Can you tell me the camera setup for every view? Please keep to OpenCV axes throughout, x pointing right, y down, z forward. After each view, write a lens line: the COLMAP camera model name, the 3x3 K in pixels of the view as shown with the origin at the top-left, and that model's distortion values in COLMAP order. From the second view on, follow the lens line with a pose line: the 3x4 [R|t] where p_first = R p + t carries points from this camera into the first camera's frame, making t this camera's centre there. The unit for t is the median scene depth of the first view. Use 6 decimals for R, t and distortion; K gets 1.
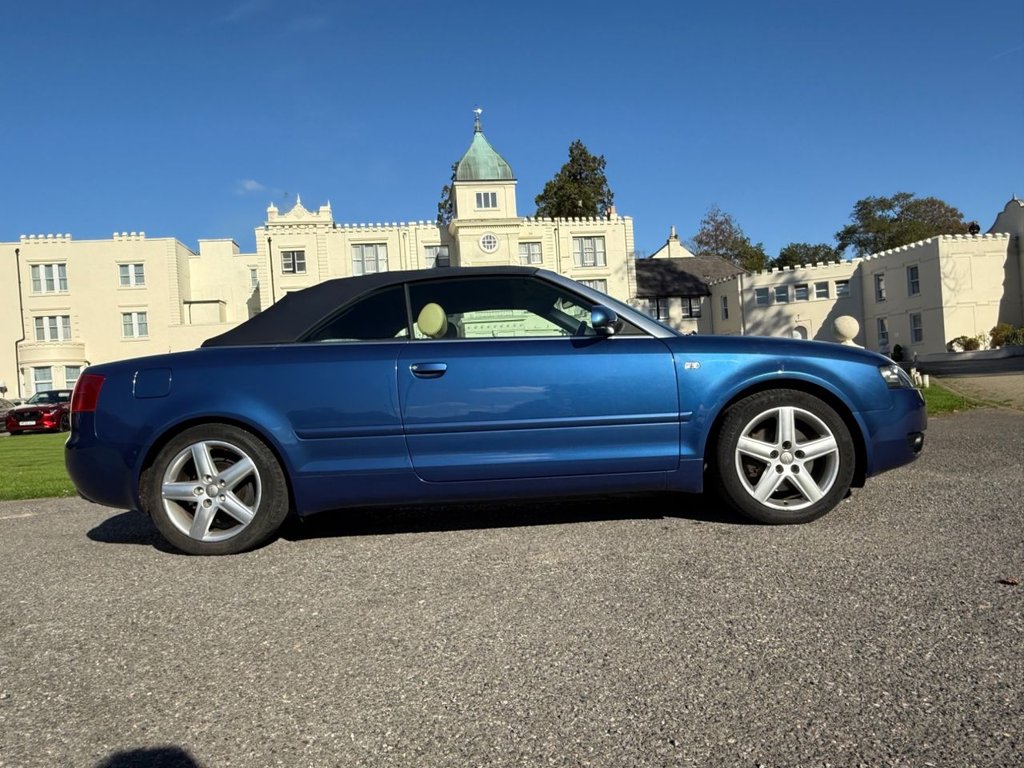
lens RADIAL K [[721.9, 0, 534.7], [0, 721.9, 382.5], [0, 0, 1]] dist [-0.000016, 0.002949]
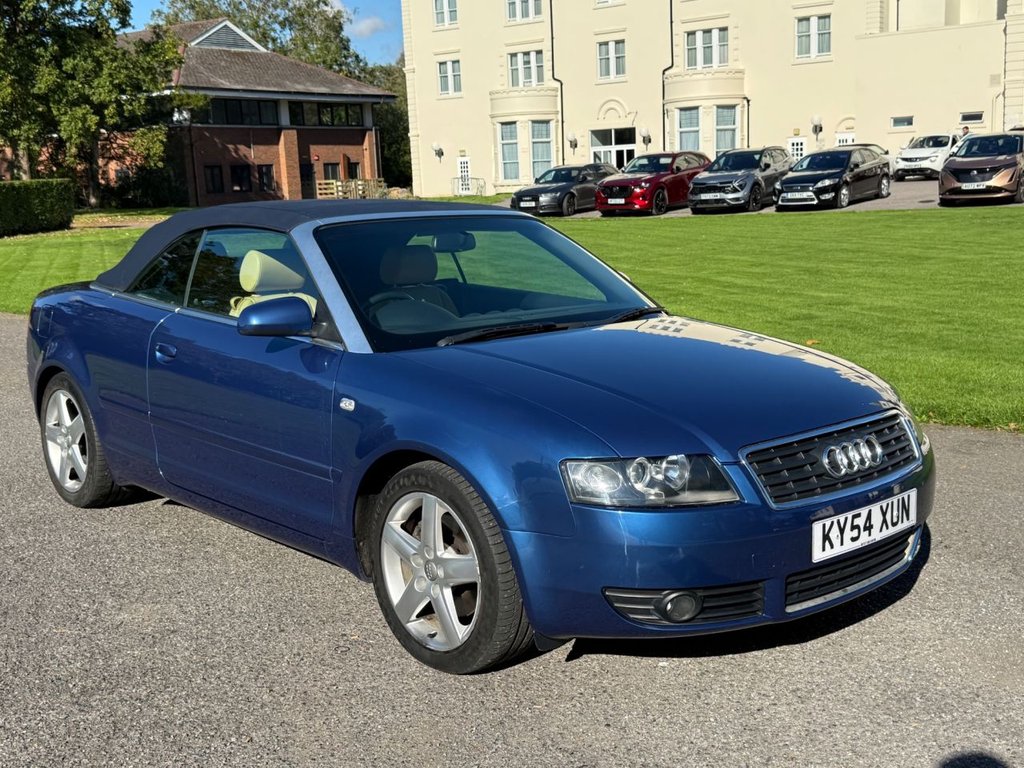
lens RADIAL K [[1221.4, 0, 519.8], [0, 1221.4, 401.1], [0, 0, 1]] dist [0.214893, -0.511862]
pose [[0.677335, 0.176195, -0.714264, 0.107921], [-0.001315, 0.971184, 0.238325, -0.028189], [0.735674, -0.160487, 0.658048, 0.034309]]
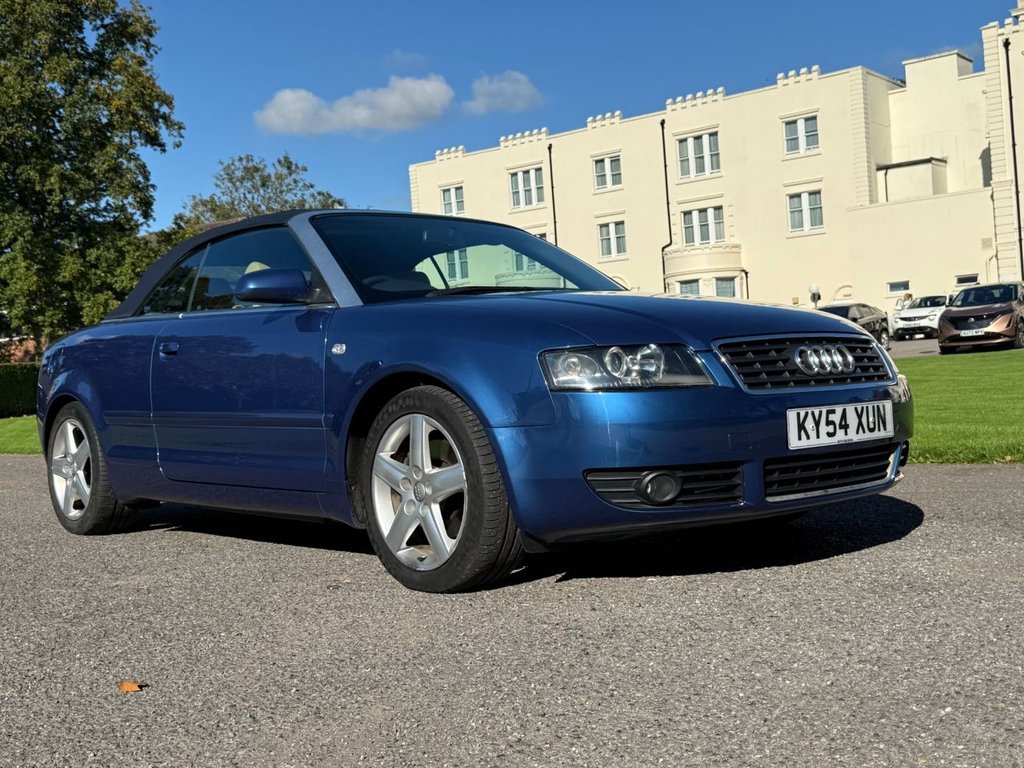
lens RADIAL K [[1224.3, 0, 512.0], [0, 1224.3, 384.0], [0, 0, 1]] dist [0.212849, -0.505933]
pose [[0.667089, 0.031394, -0.744317, 0.115008], [0.028423, 0.997312, 0.067539, -0.006191], [0.744436, -0.066210, 0.664403, 0.030965]]
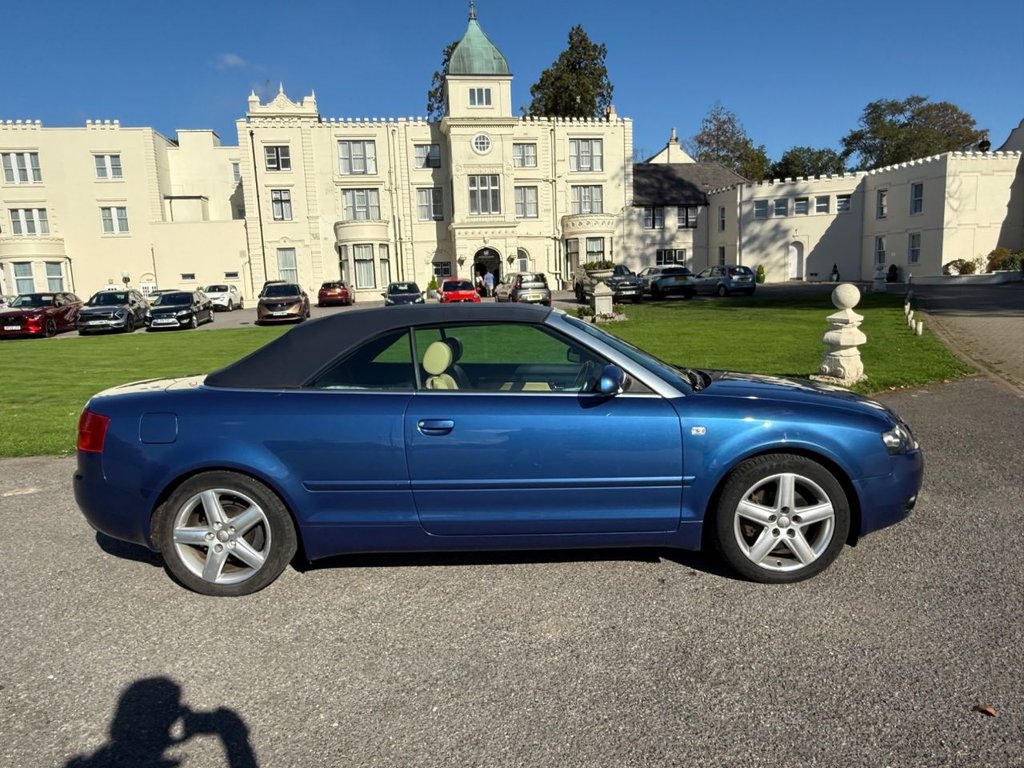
lens RADIAL K [[722.4, 0, 530.4], [0, 722.4, 390.2], [0, 0, 1]] dist [-0.000817, 0.003711]
pose [[0.999466, 0.029484, 0.014059, -0.002974], [-0.031308, 0.987442, 0.154847, -0.021460], [-0.009317, -0.155204, 0.987838, 0.001533]]
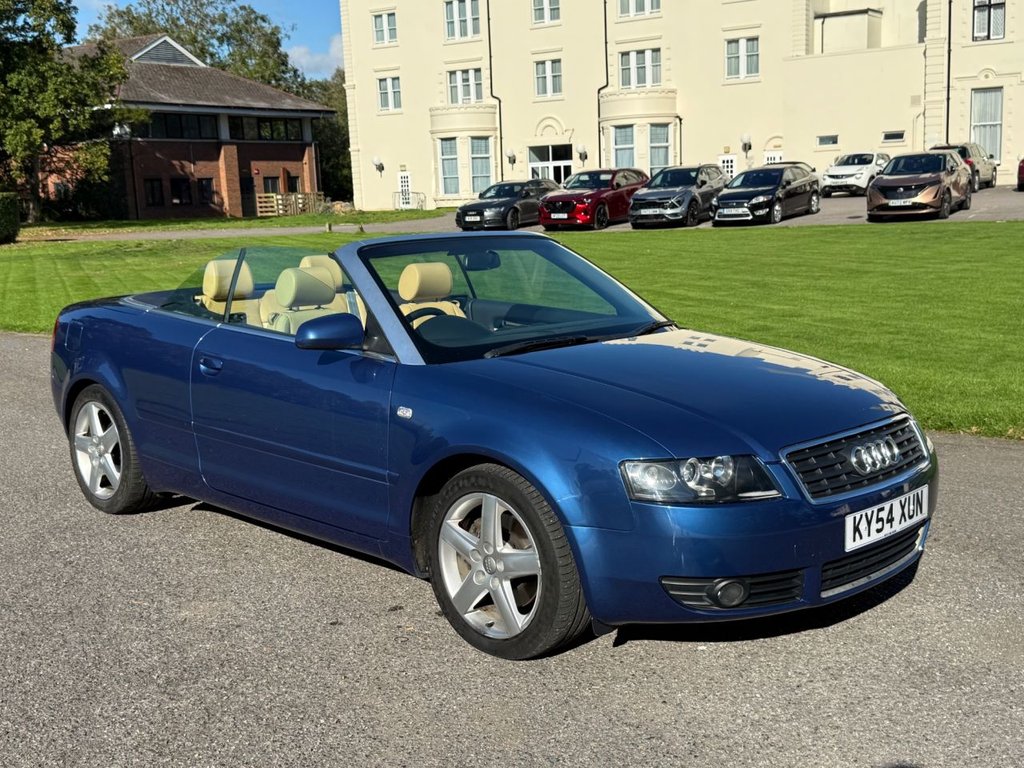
lens RADIAL K [[1202.5, 0, 514.8], [0, 1202.5, 398.5], [0, 0, 1]] dist [0.219119, -0.540410]
pose [[0.715630, 0.164389, -0.678859, 0.105661], [-0.007017, 0.973553, 0.228353, -0.029669], [0.698444, -0.158653, 0.697858, 0.021707]]
